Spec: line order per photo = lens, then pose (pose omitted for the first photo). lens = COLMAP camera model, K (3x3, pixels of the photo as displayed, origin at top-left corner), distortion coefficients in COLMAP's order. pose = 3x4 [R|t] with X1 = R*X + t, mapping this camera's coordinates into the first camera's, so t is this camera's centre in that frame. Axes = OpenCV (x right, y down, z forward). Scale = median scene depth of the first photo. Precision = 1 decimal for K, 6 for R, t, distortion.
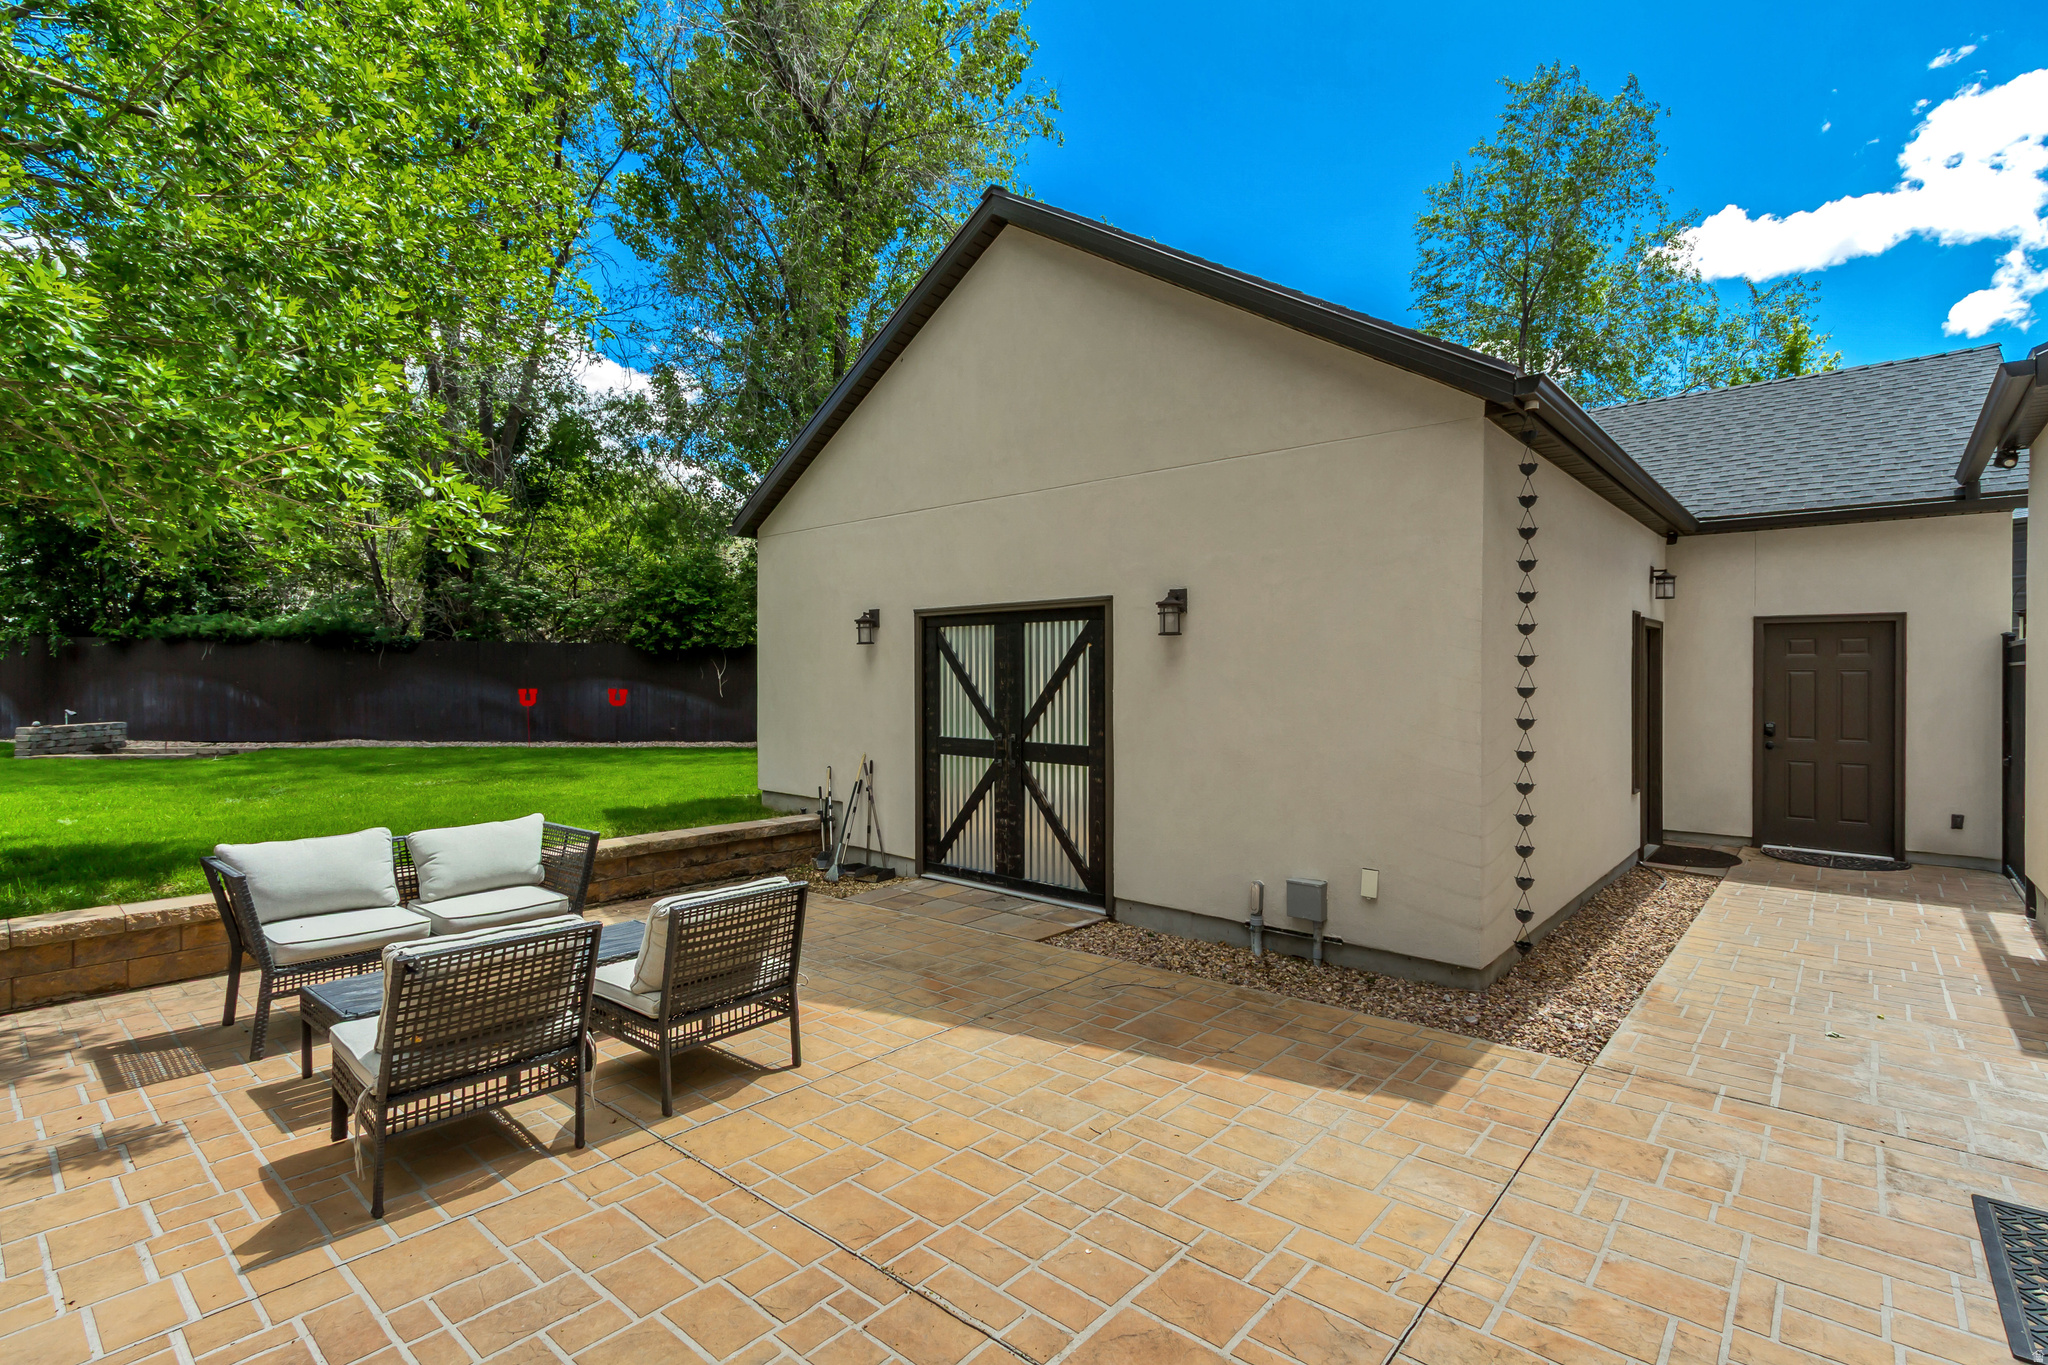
lens RADIAL K [[956.9, 0, 971.0], [0, 956.9, 675.7], [0, 0, 1]] dist [-0.001120, 0.000087]
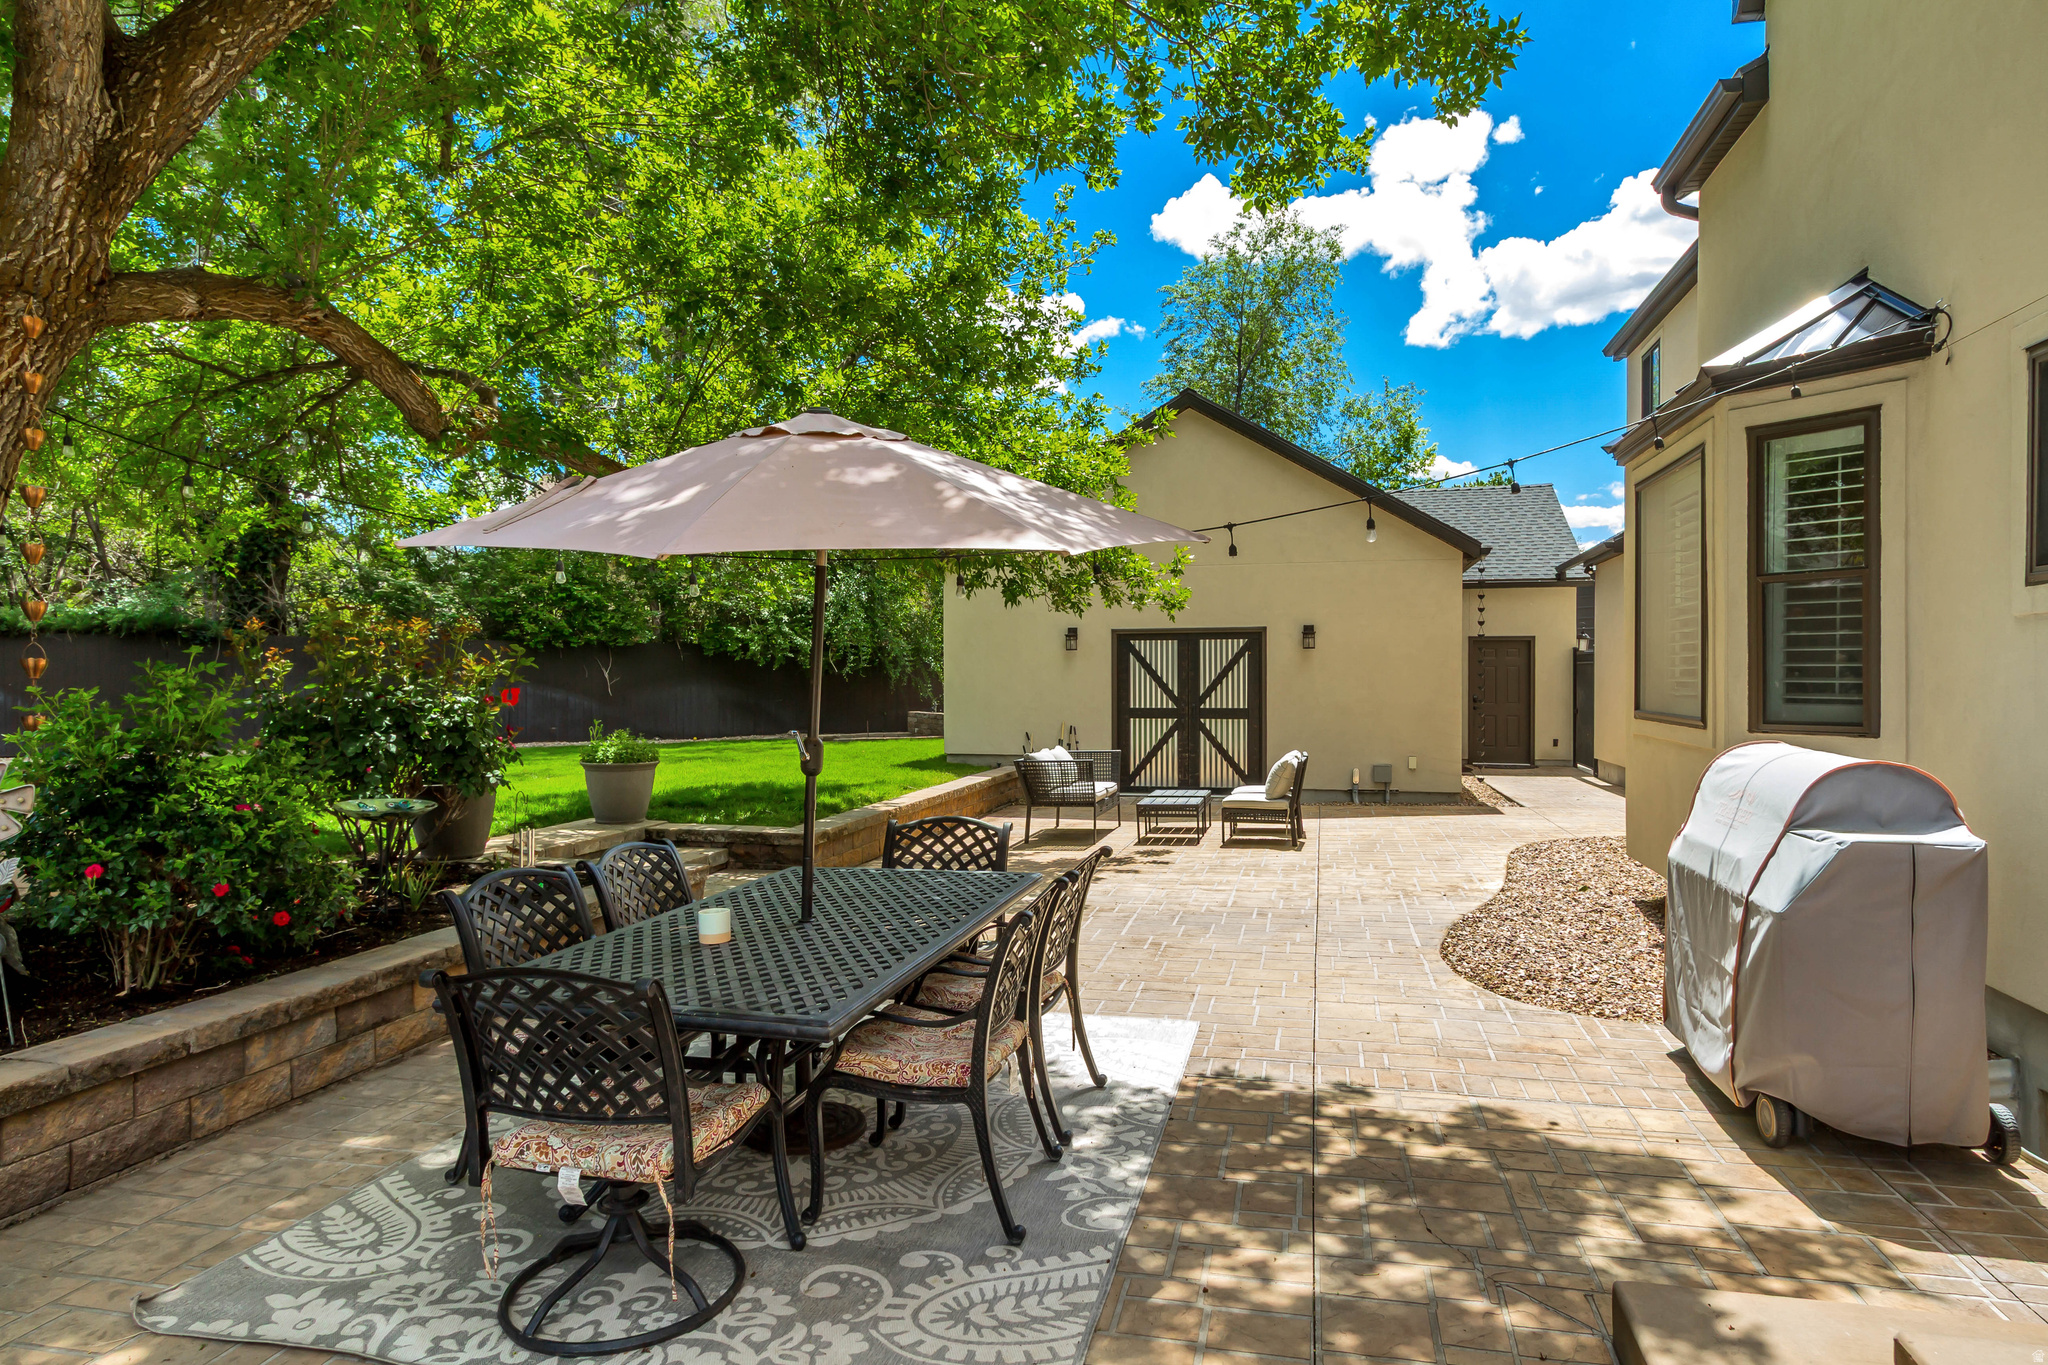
lens RADIAL K [[1202.2, 0, 1027.0], [0, 1202.2, 673.3], [0, 0, 1]] dist [-0.006890, -0.001831]
pose [[0.882390, -0.004342, 0.470499, -1.253331], [0.005504, 0.999984, -0.001094, 0.007129], [-0.470487, 0.003555, 0.882400, -0.772359]]
